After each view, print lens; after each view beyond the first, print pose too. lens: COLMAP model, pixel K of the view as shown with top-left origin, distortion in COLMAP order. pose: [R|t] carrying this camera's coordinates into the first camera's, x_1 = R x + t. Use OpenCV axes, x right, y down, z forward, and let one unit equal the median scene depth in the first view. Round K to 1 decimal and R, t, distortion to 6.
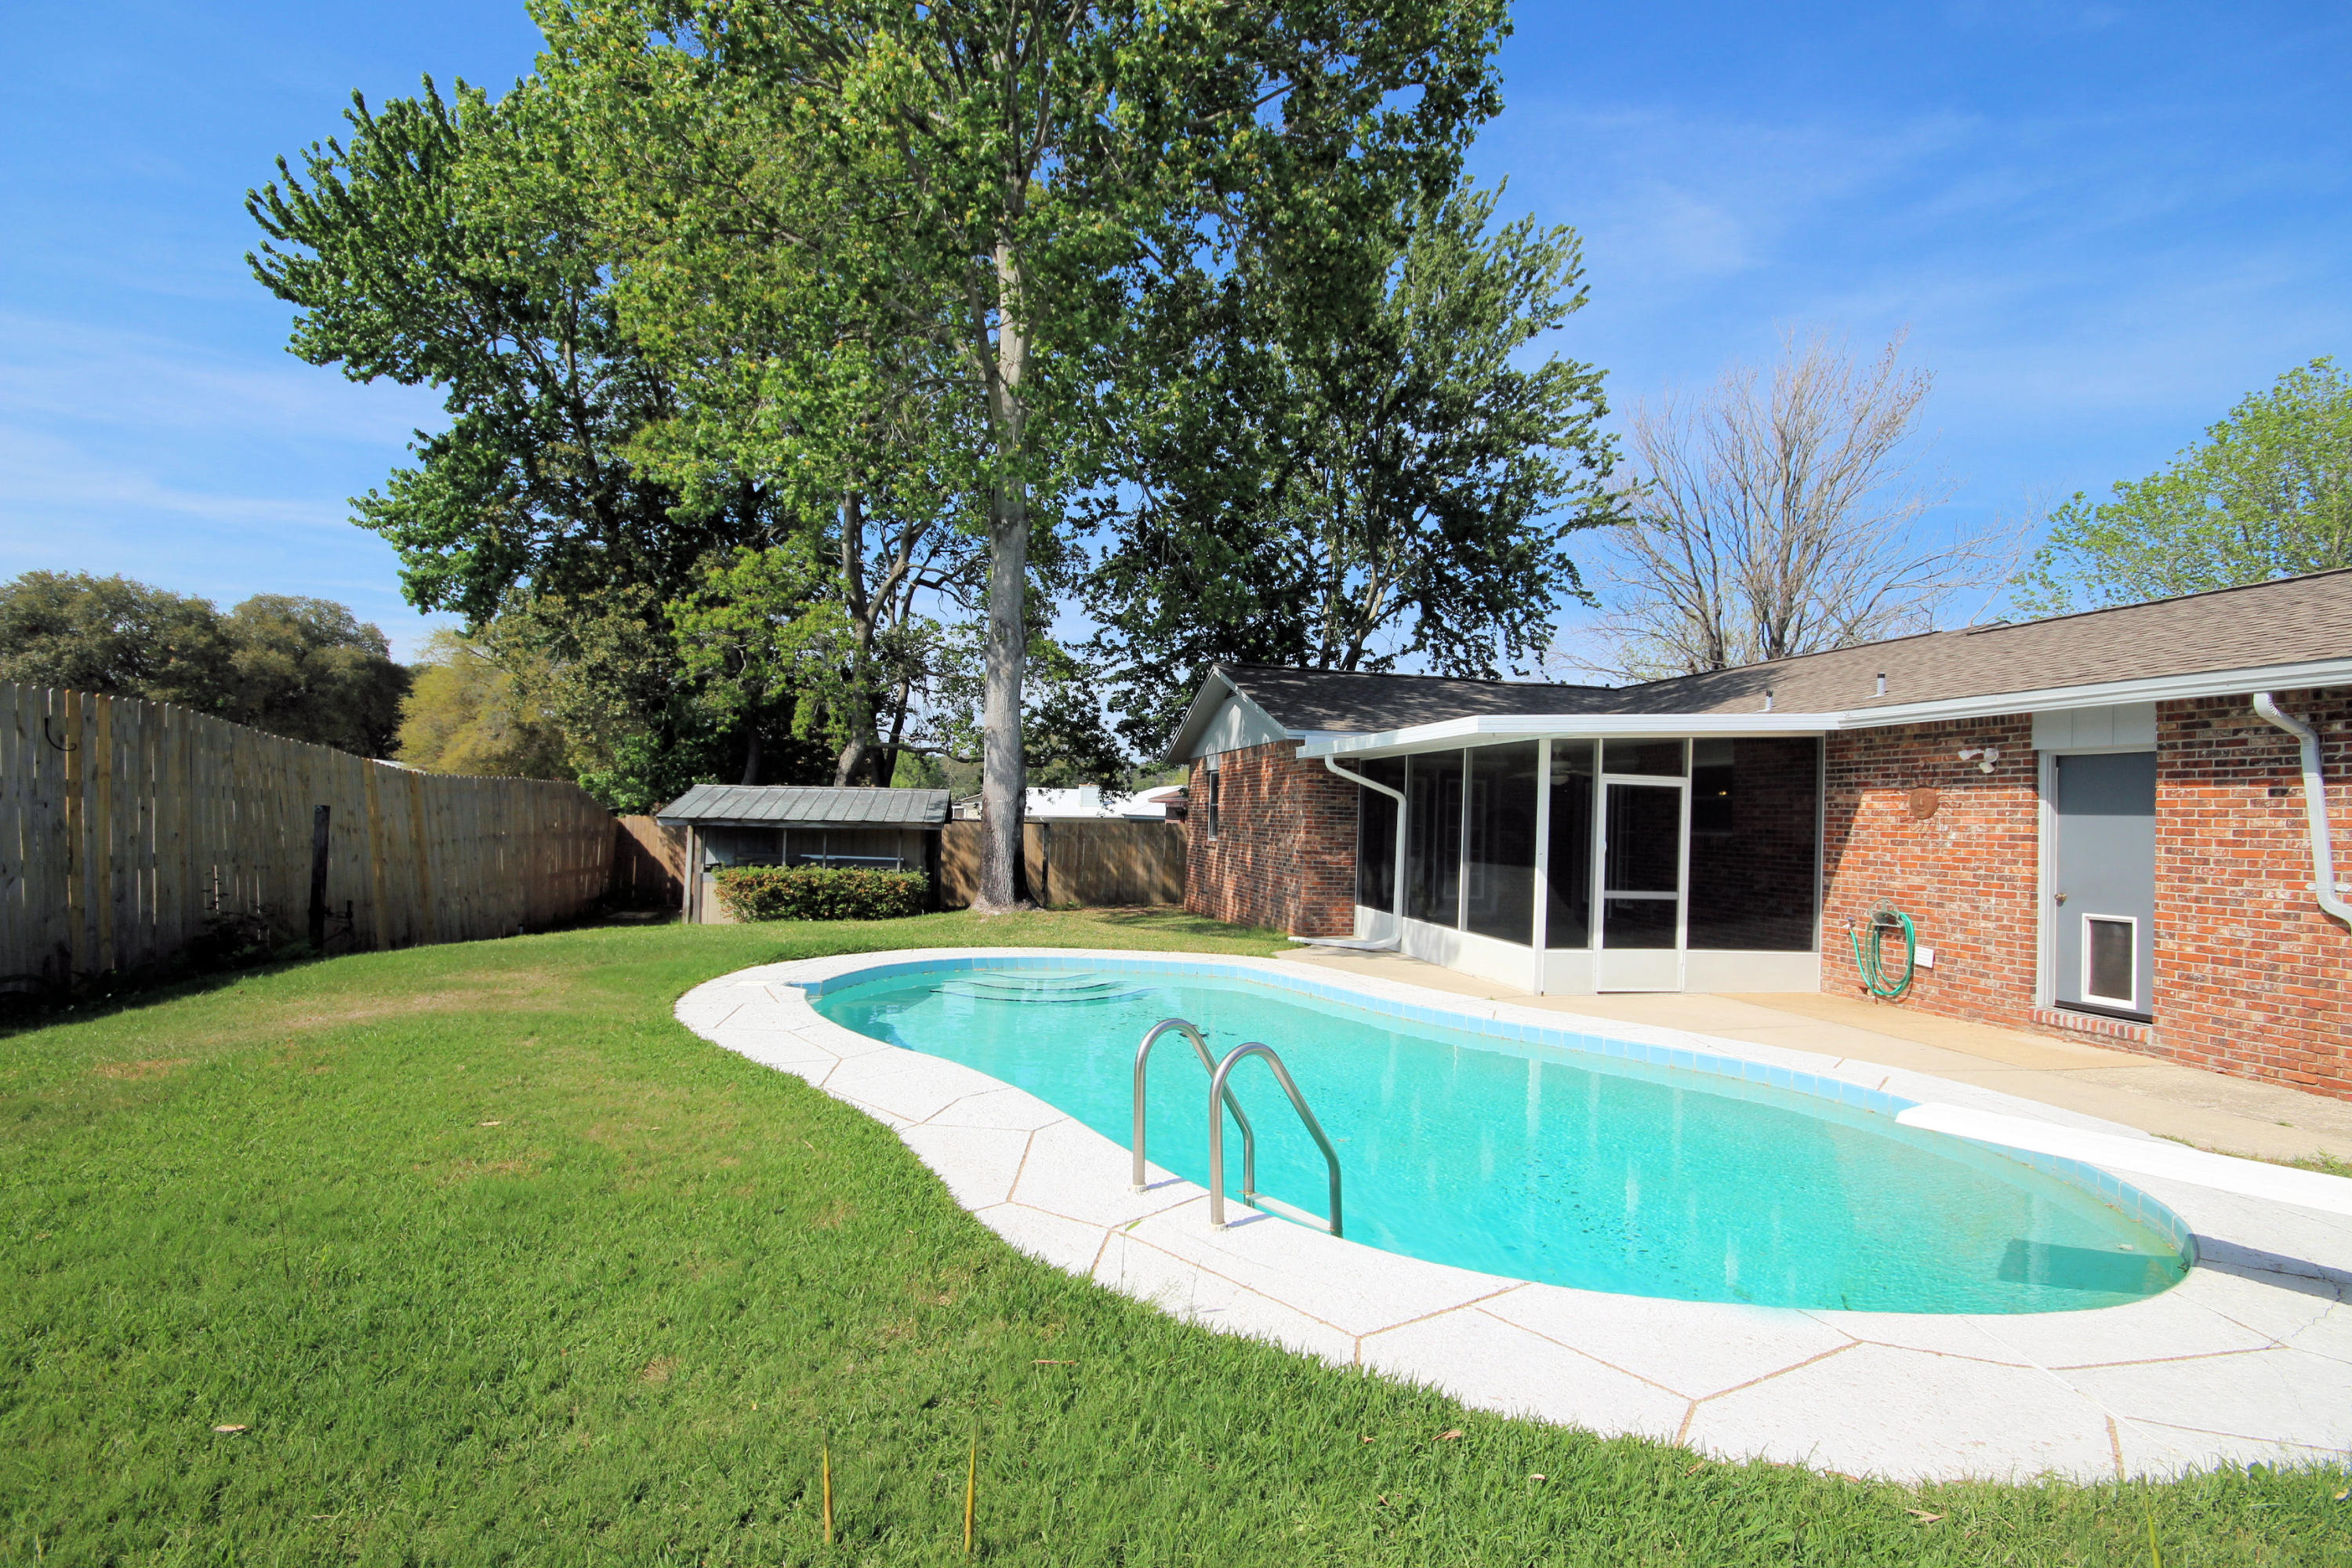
lens RADIAL K [[1082.5, 0, 1184.9], [0, 1082.5, 793.8], [0, 0, 1]] dist [0.003582, -0.006584]
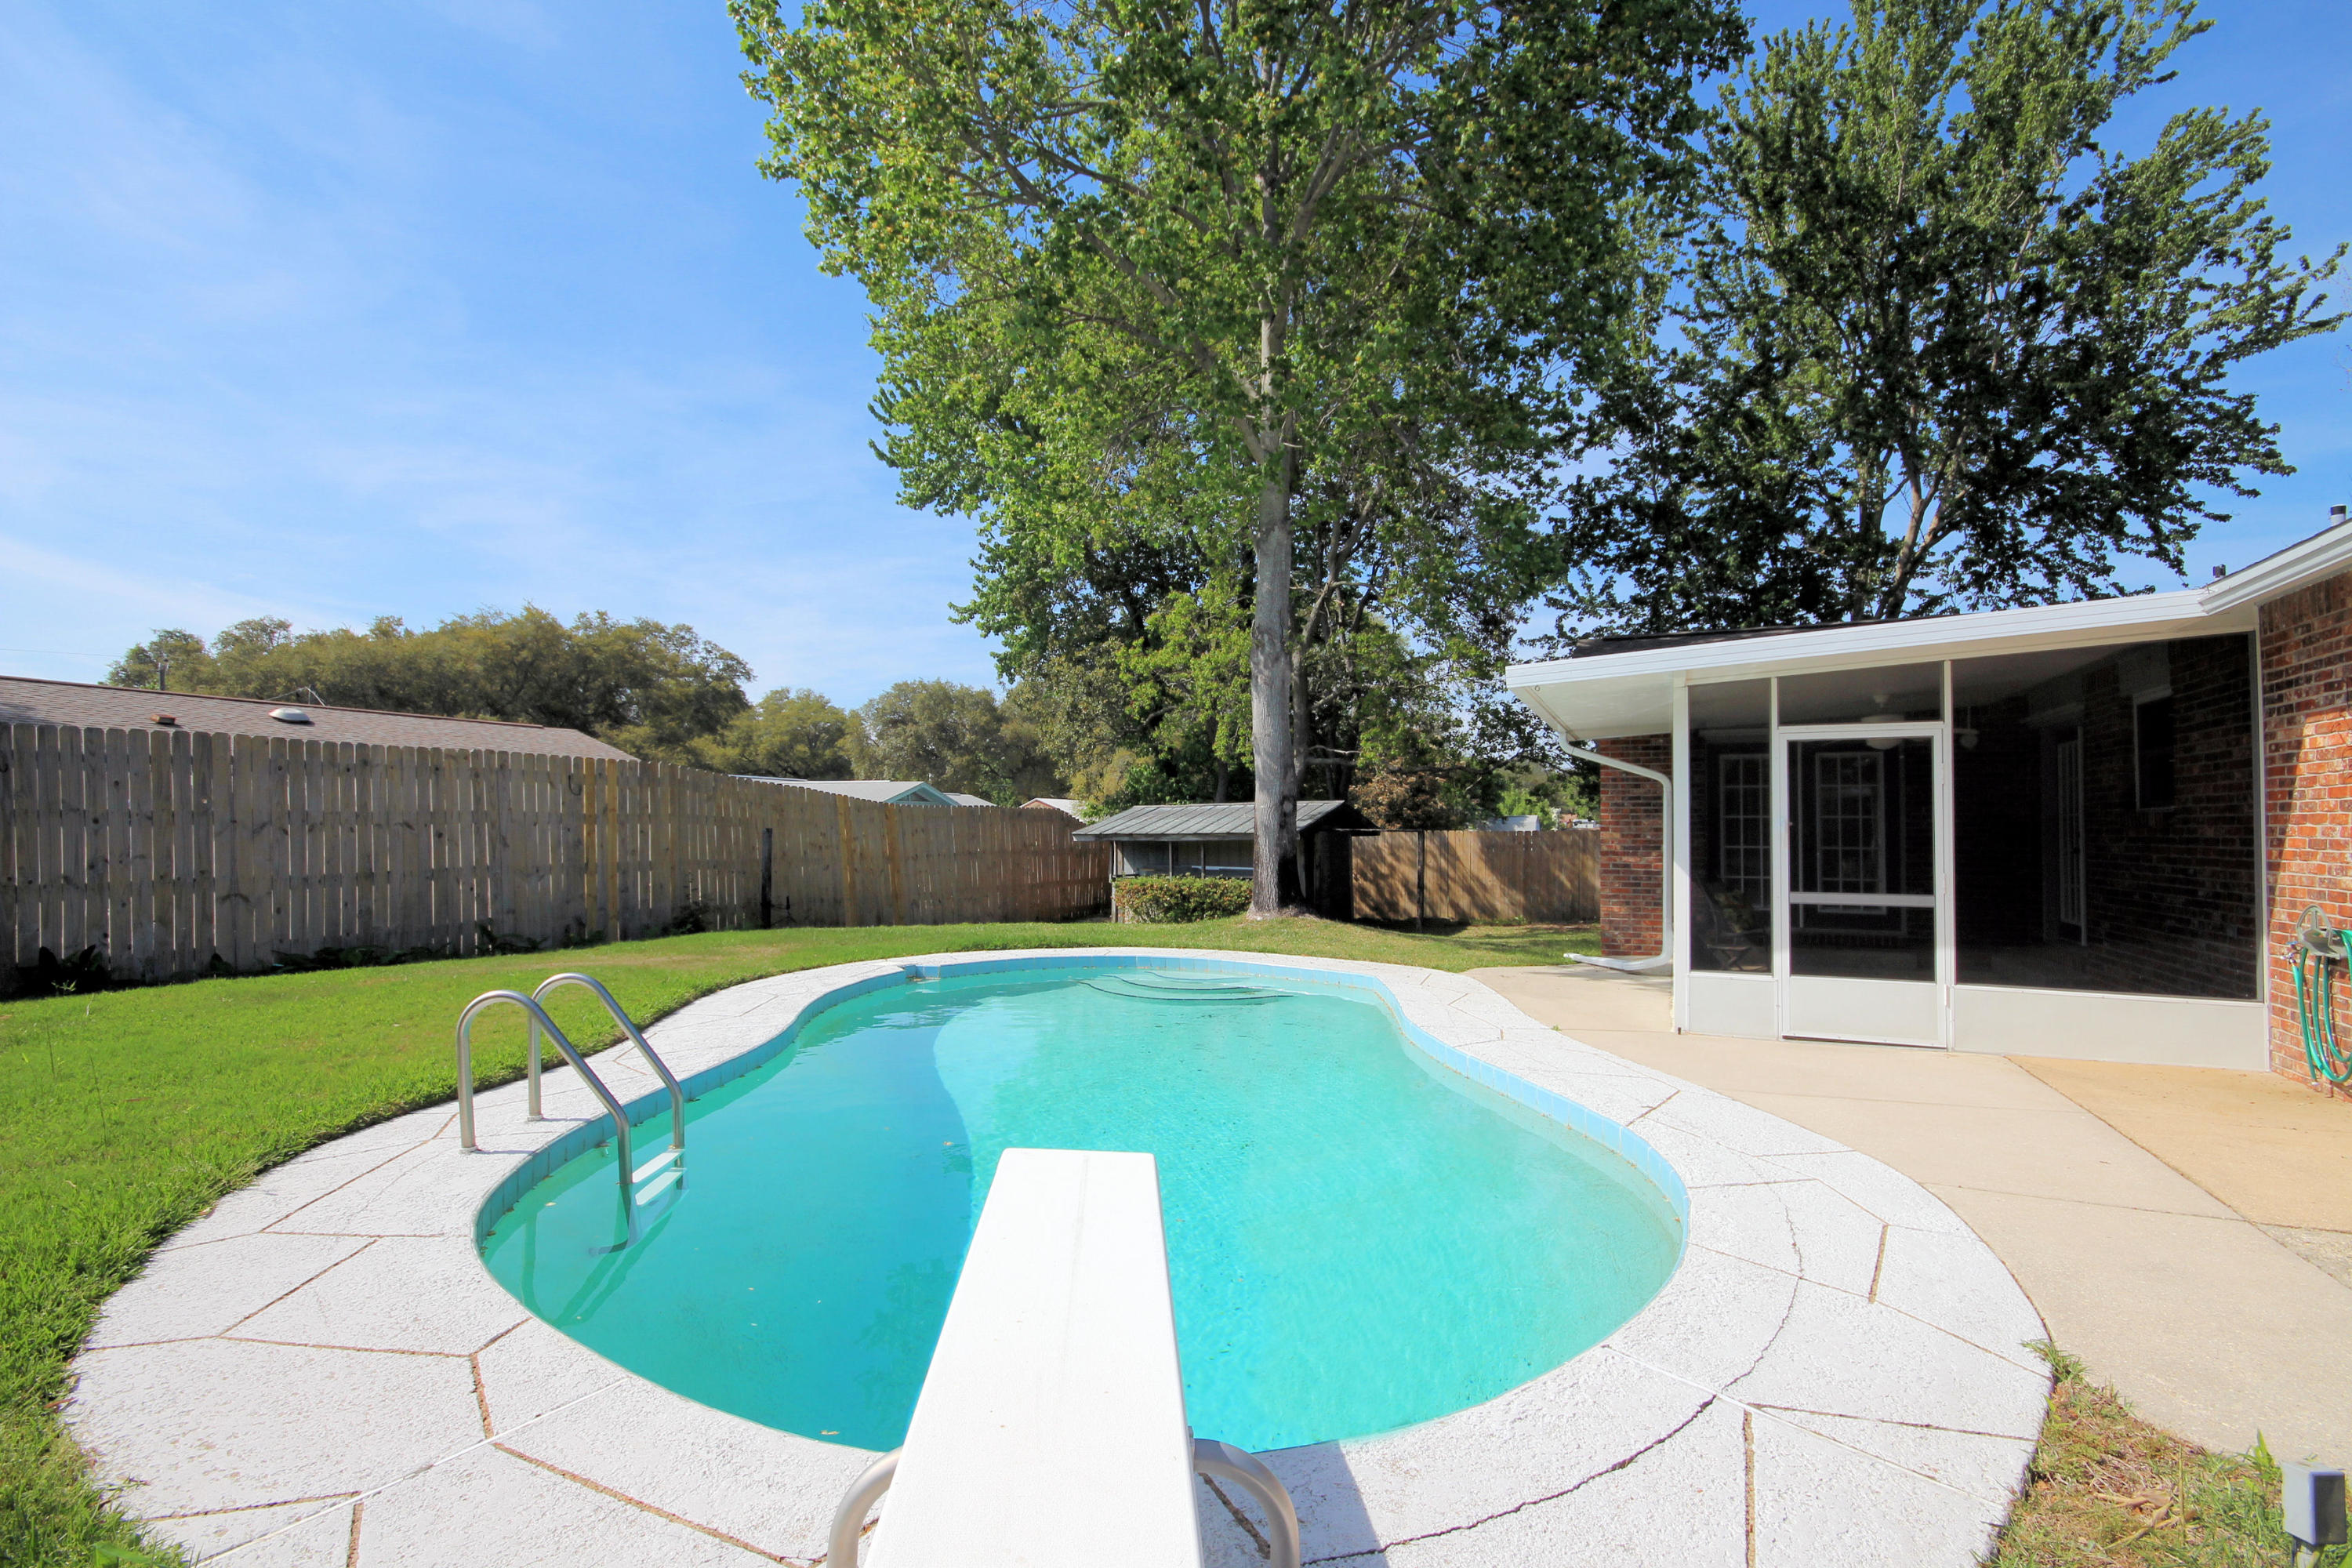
lens RADIAL K [[1082.9, 0, 1179.3], [0, 1082.9, 796.1], [0, 0, 1]] dist [-0.011142, 0.013246]
pose [[0.806327, -0.048225, -0.589501, 0.473500], [0.037179, 0.998832, -0.030857, 0.033114], [0.590301, 0.002963, 0.807178, 0.190791]]
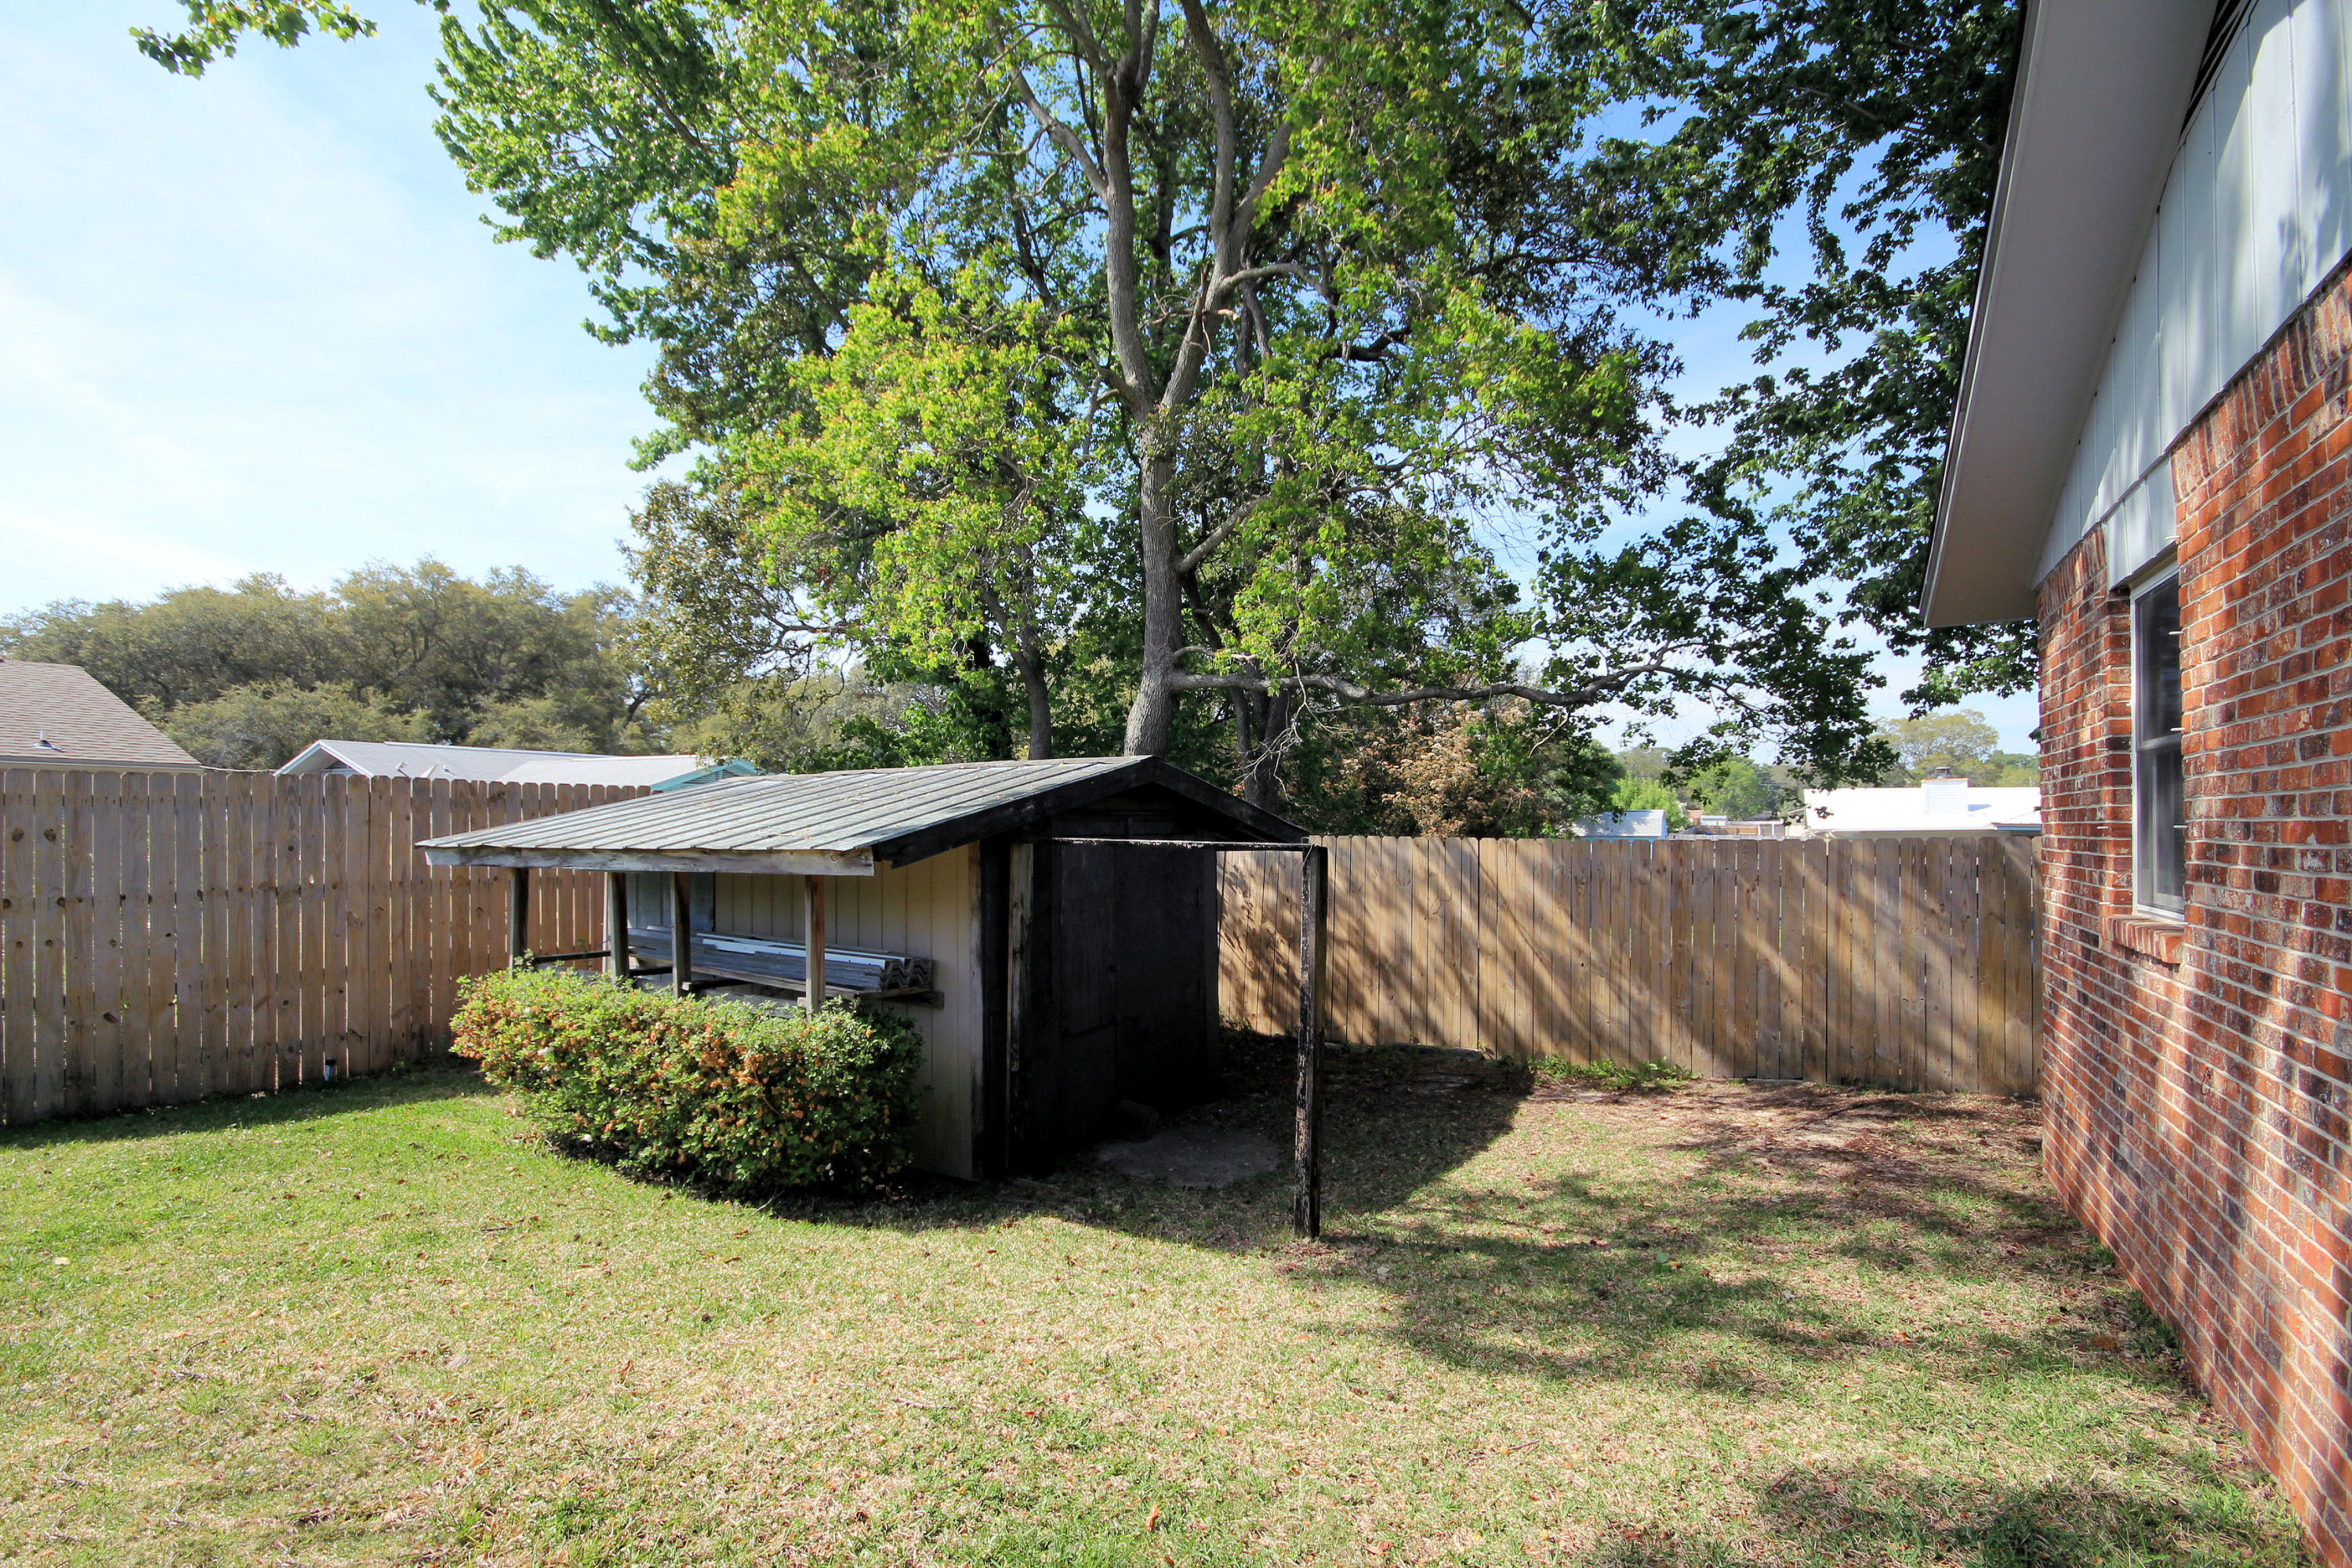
lens RADIAL K [[1082.9, 0, 1179.3], [0, 1082.9, 796.1], [0, 0, 1]] dist [-0.011142, 0.013246]
pose [[0.746413, -0.044882, -0.663968, 0.047511], [0.033103, 0.998992, -0.030316, 0.041637], [0.664659, 0.000649, 0.747147, 1.401679]]
